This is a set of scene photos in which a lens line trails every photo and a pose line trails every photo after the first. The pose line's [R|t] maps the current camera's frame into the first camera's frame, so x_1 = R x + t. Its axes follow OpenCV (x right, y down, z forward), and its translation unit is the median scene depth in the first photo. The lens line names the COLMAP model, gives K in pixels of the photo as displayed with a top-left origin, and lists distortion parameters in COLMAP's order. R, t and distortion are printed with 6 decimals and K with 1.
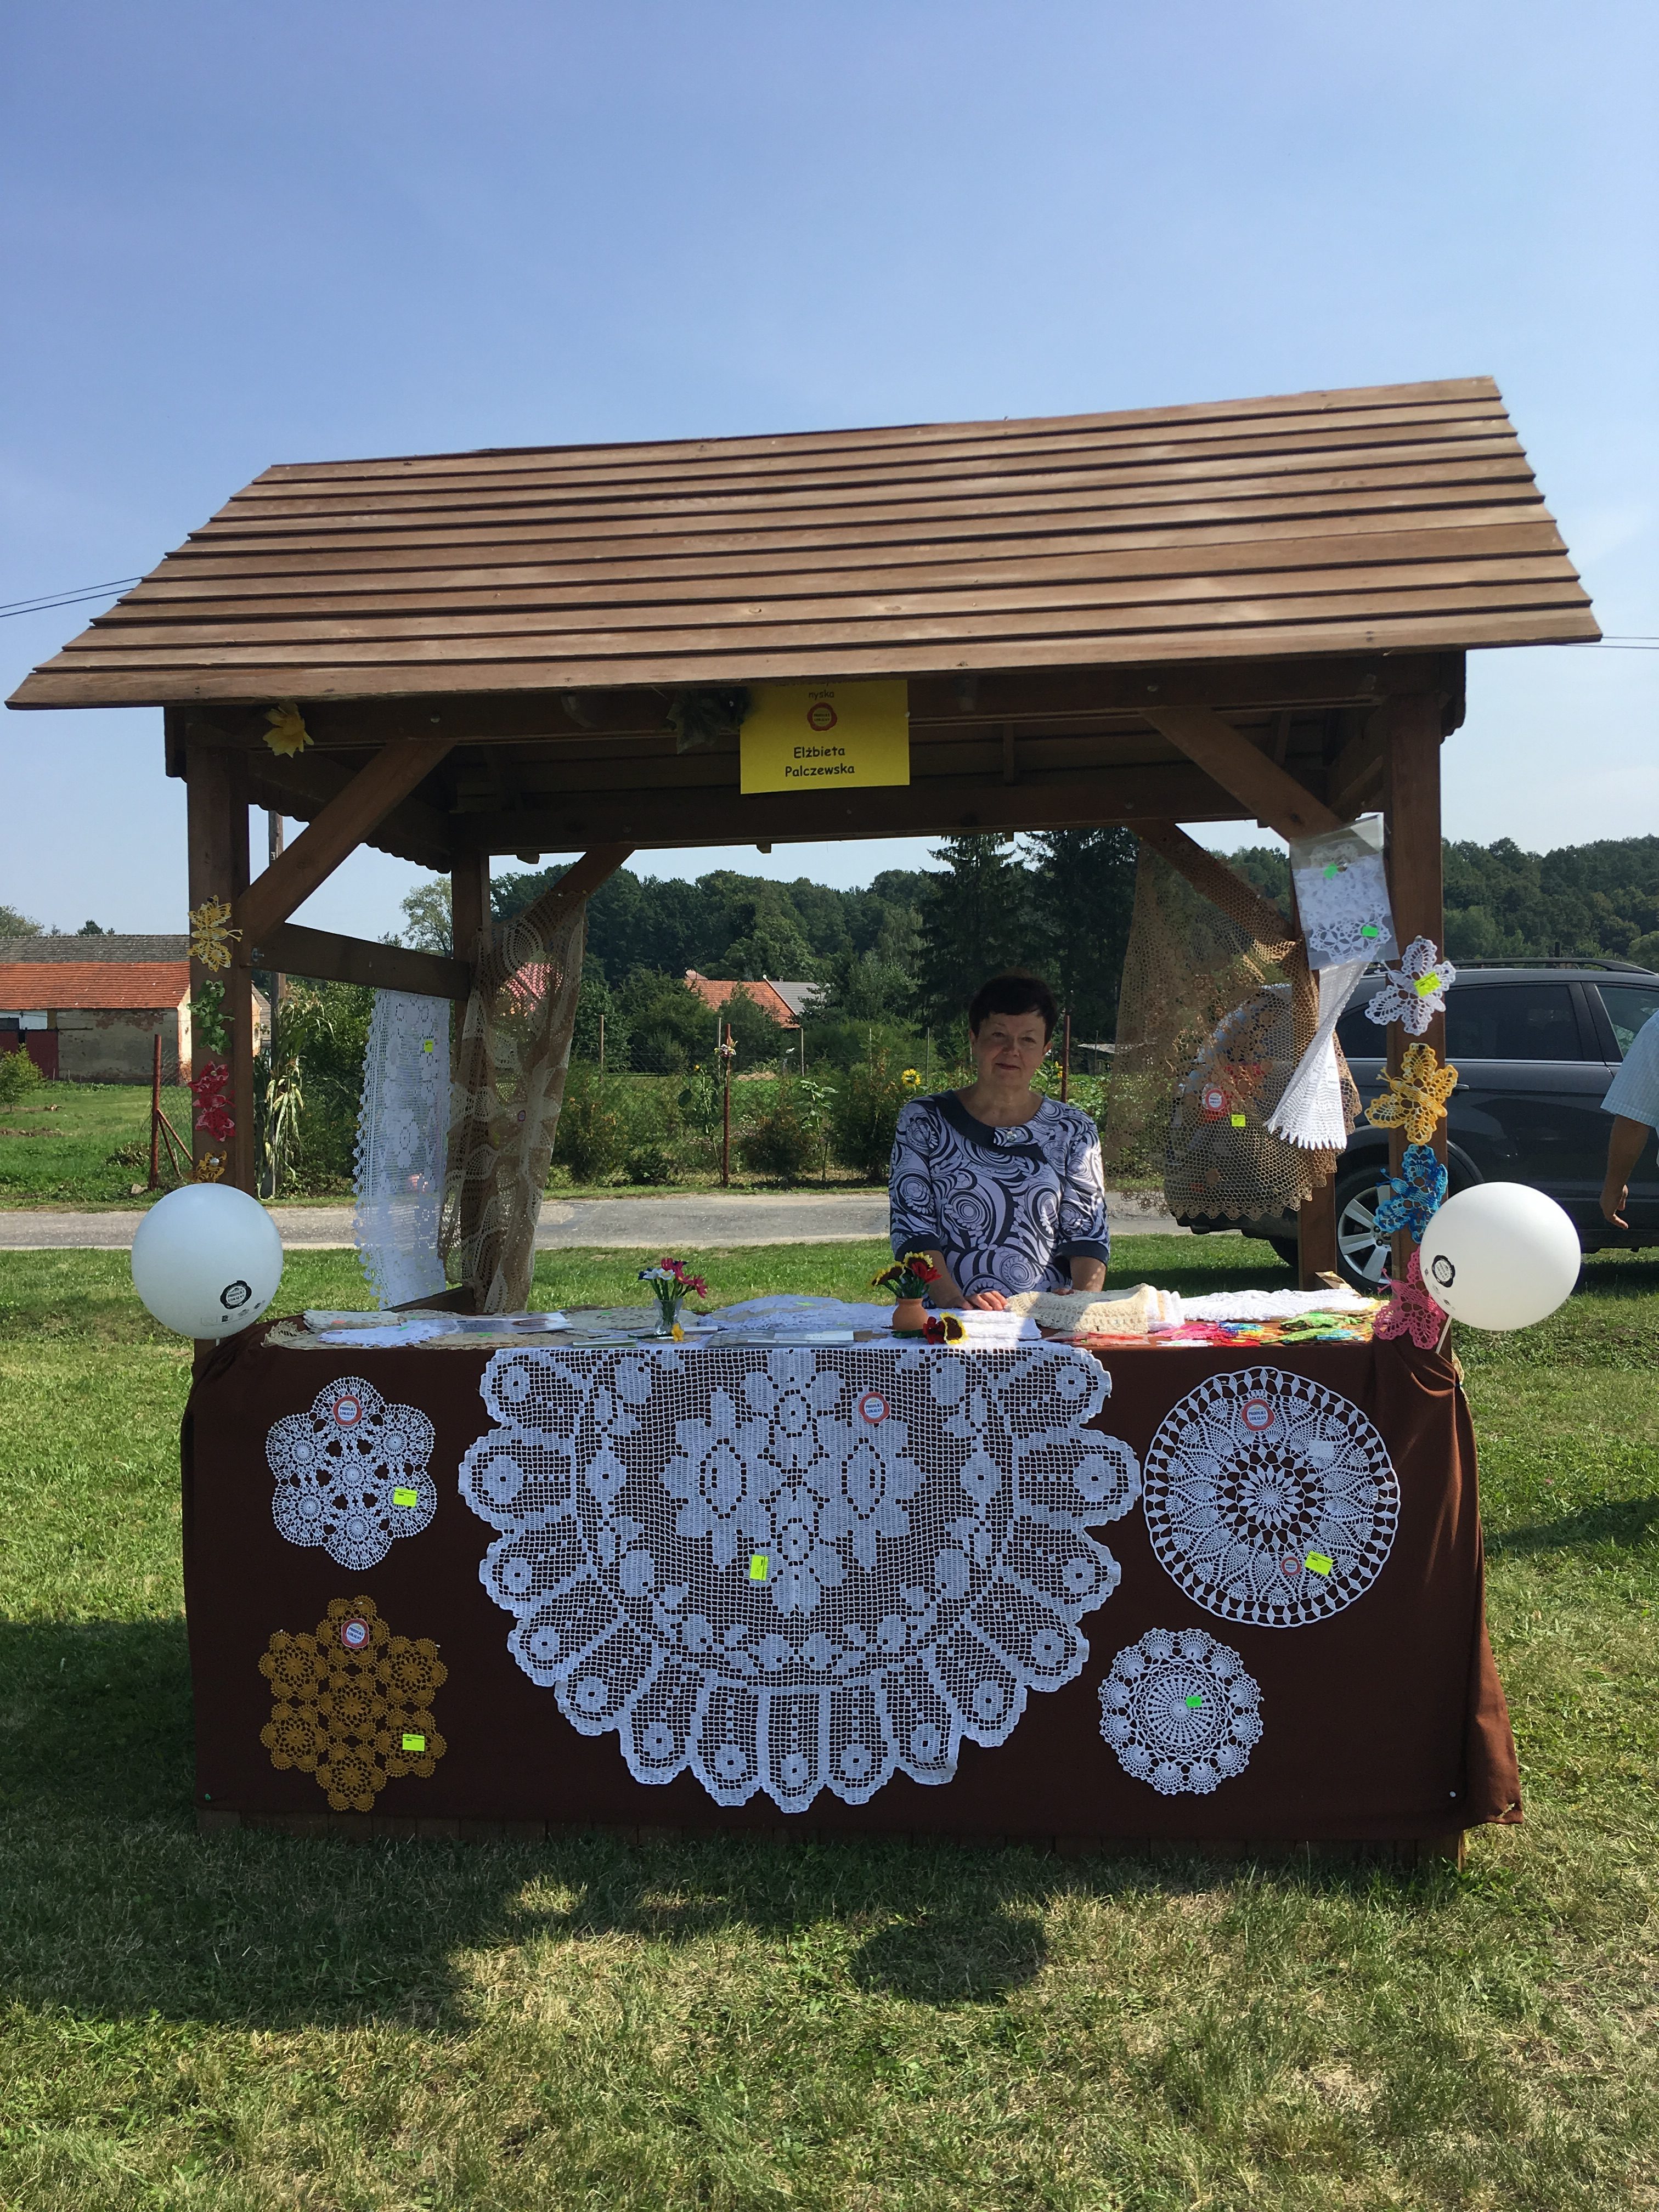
lens RADIAL K [[1873.2, 0, 826.6], [0, 1873.2, 1105.3], [0, 0, 1]] dist [0.111000, -0.166304]
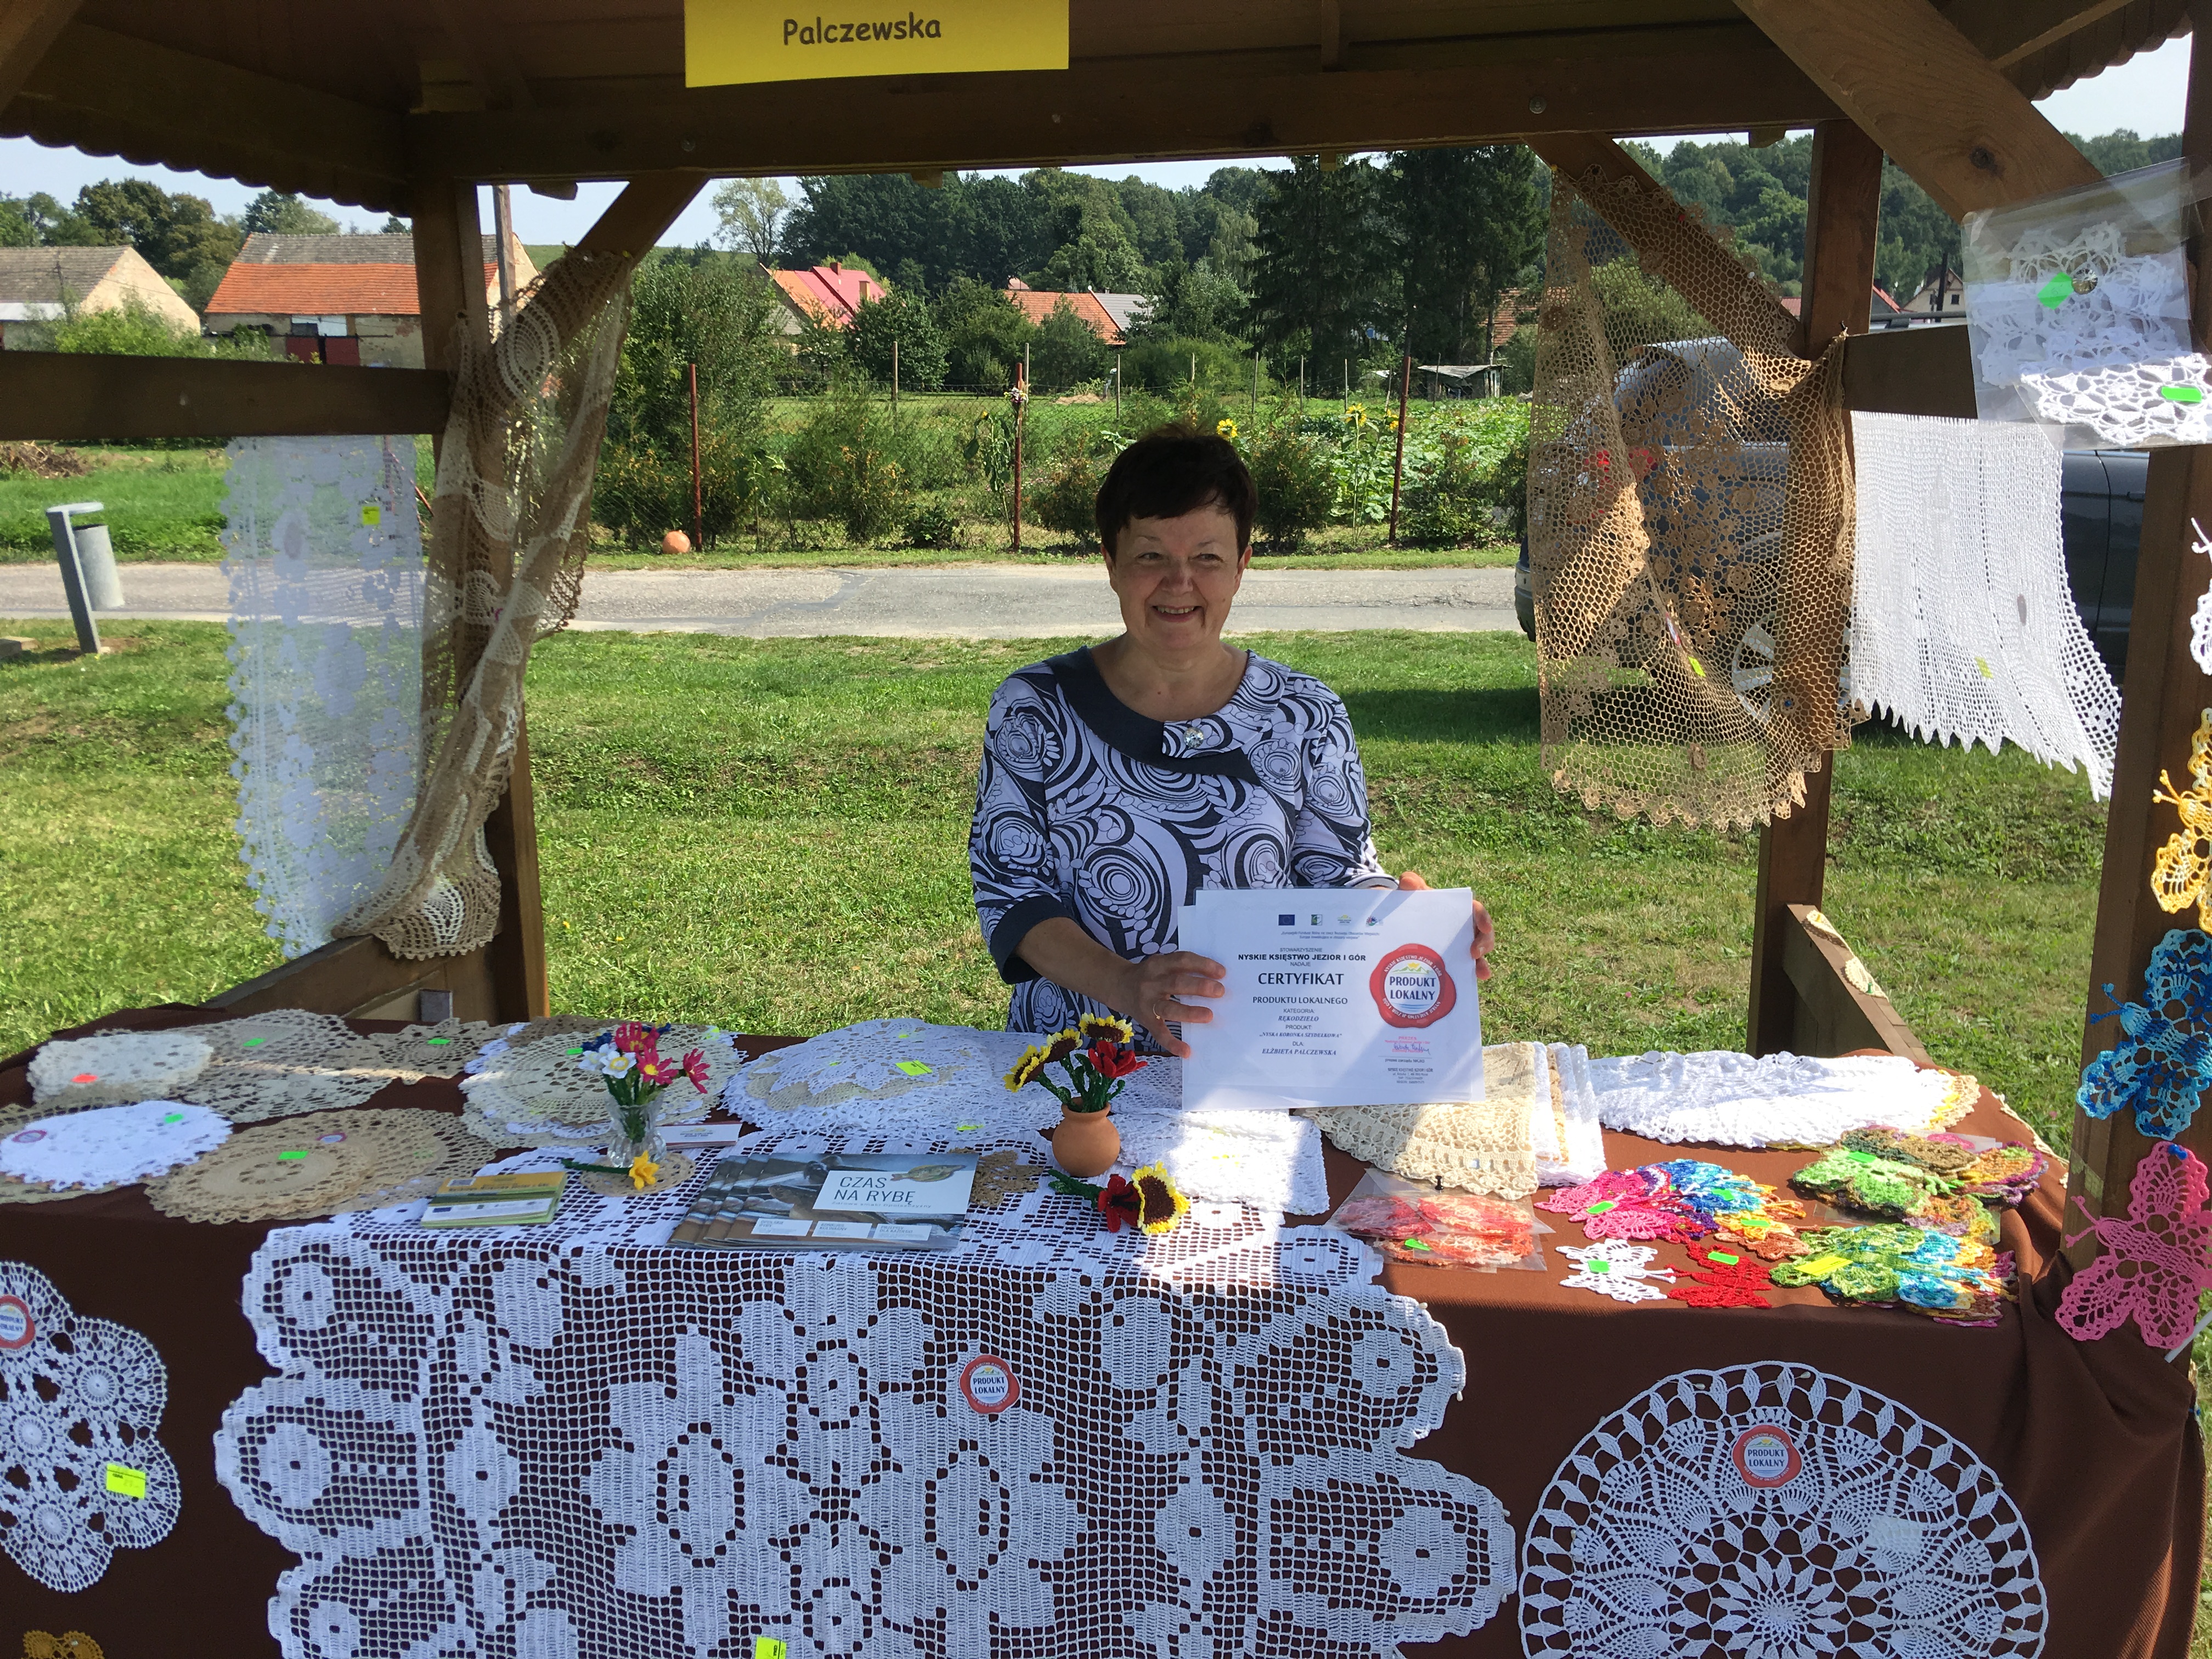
lens RADIAL K [[1865.6, 0, 1086.3], [0, 1865.6, 844.9], [0, 0, 1]] dist [0.136750, -0.219526]
pose [[0.999322, 0.017840, -0.032209, 0.064822], [-0.010395, 0.975892, 0.218007, -0.091276], [0.035321, -0.217525, 0.975416, 0.535687]]
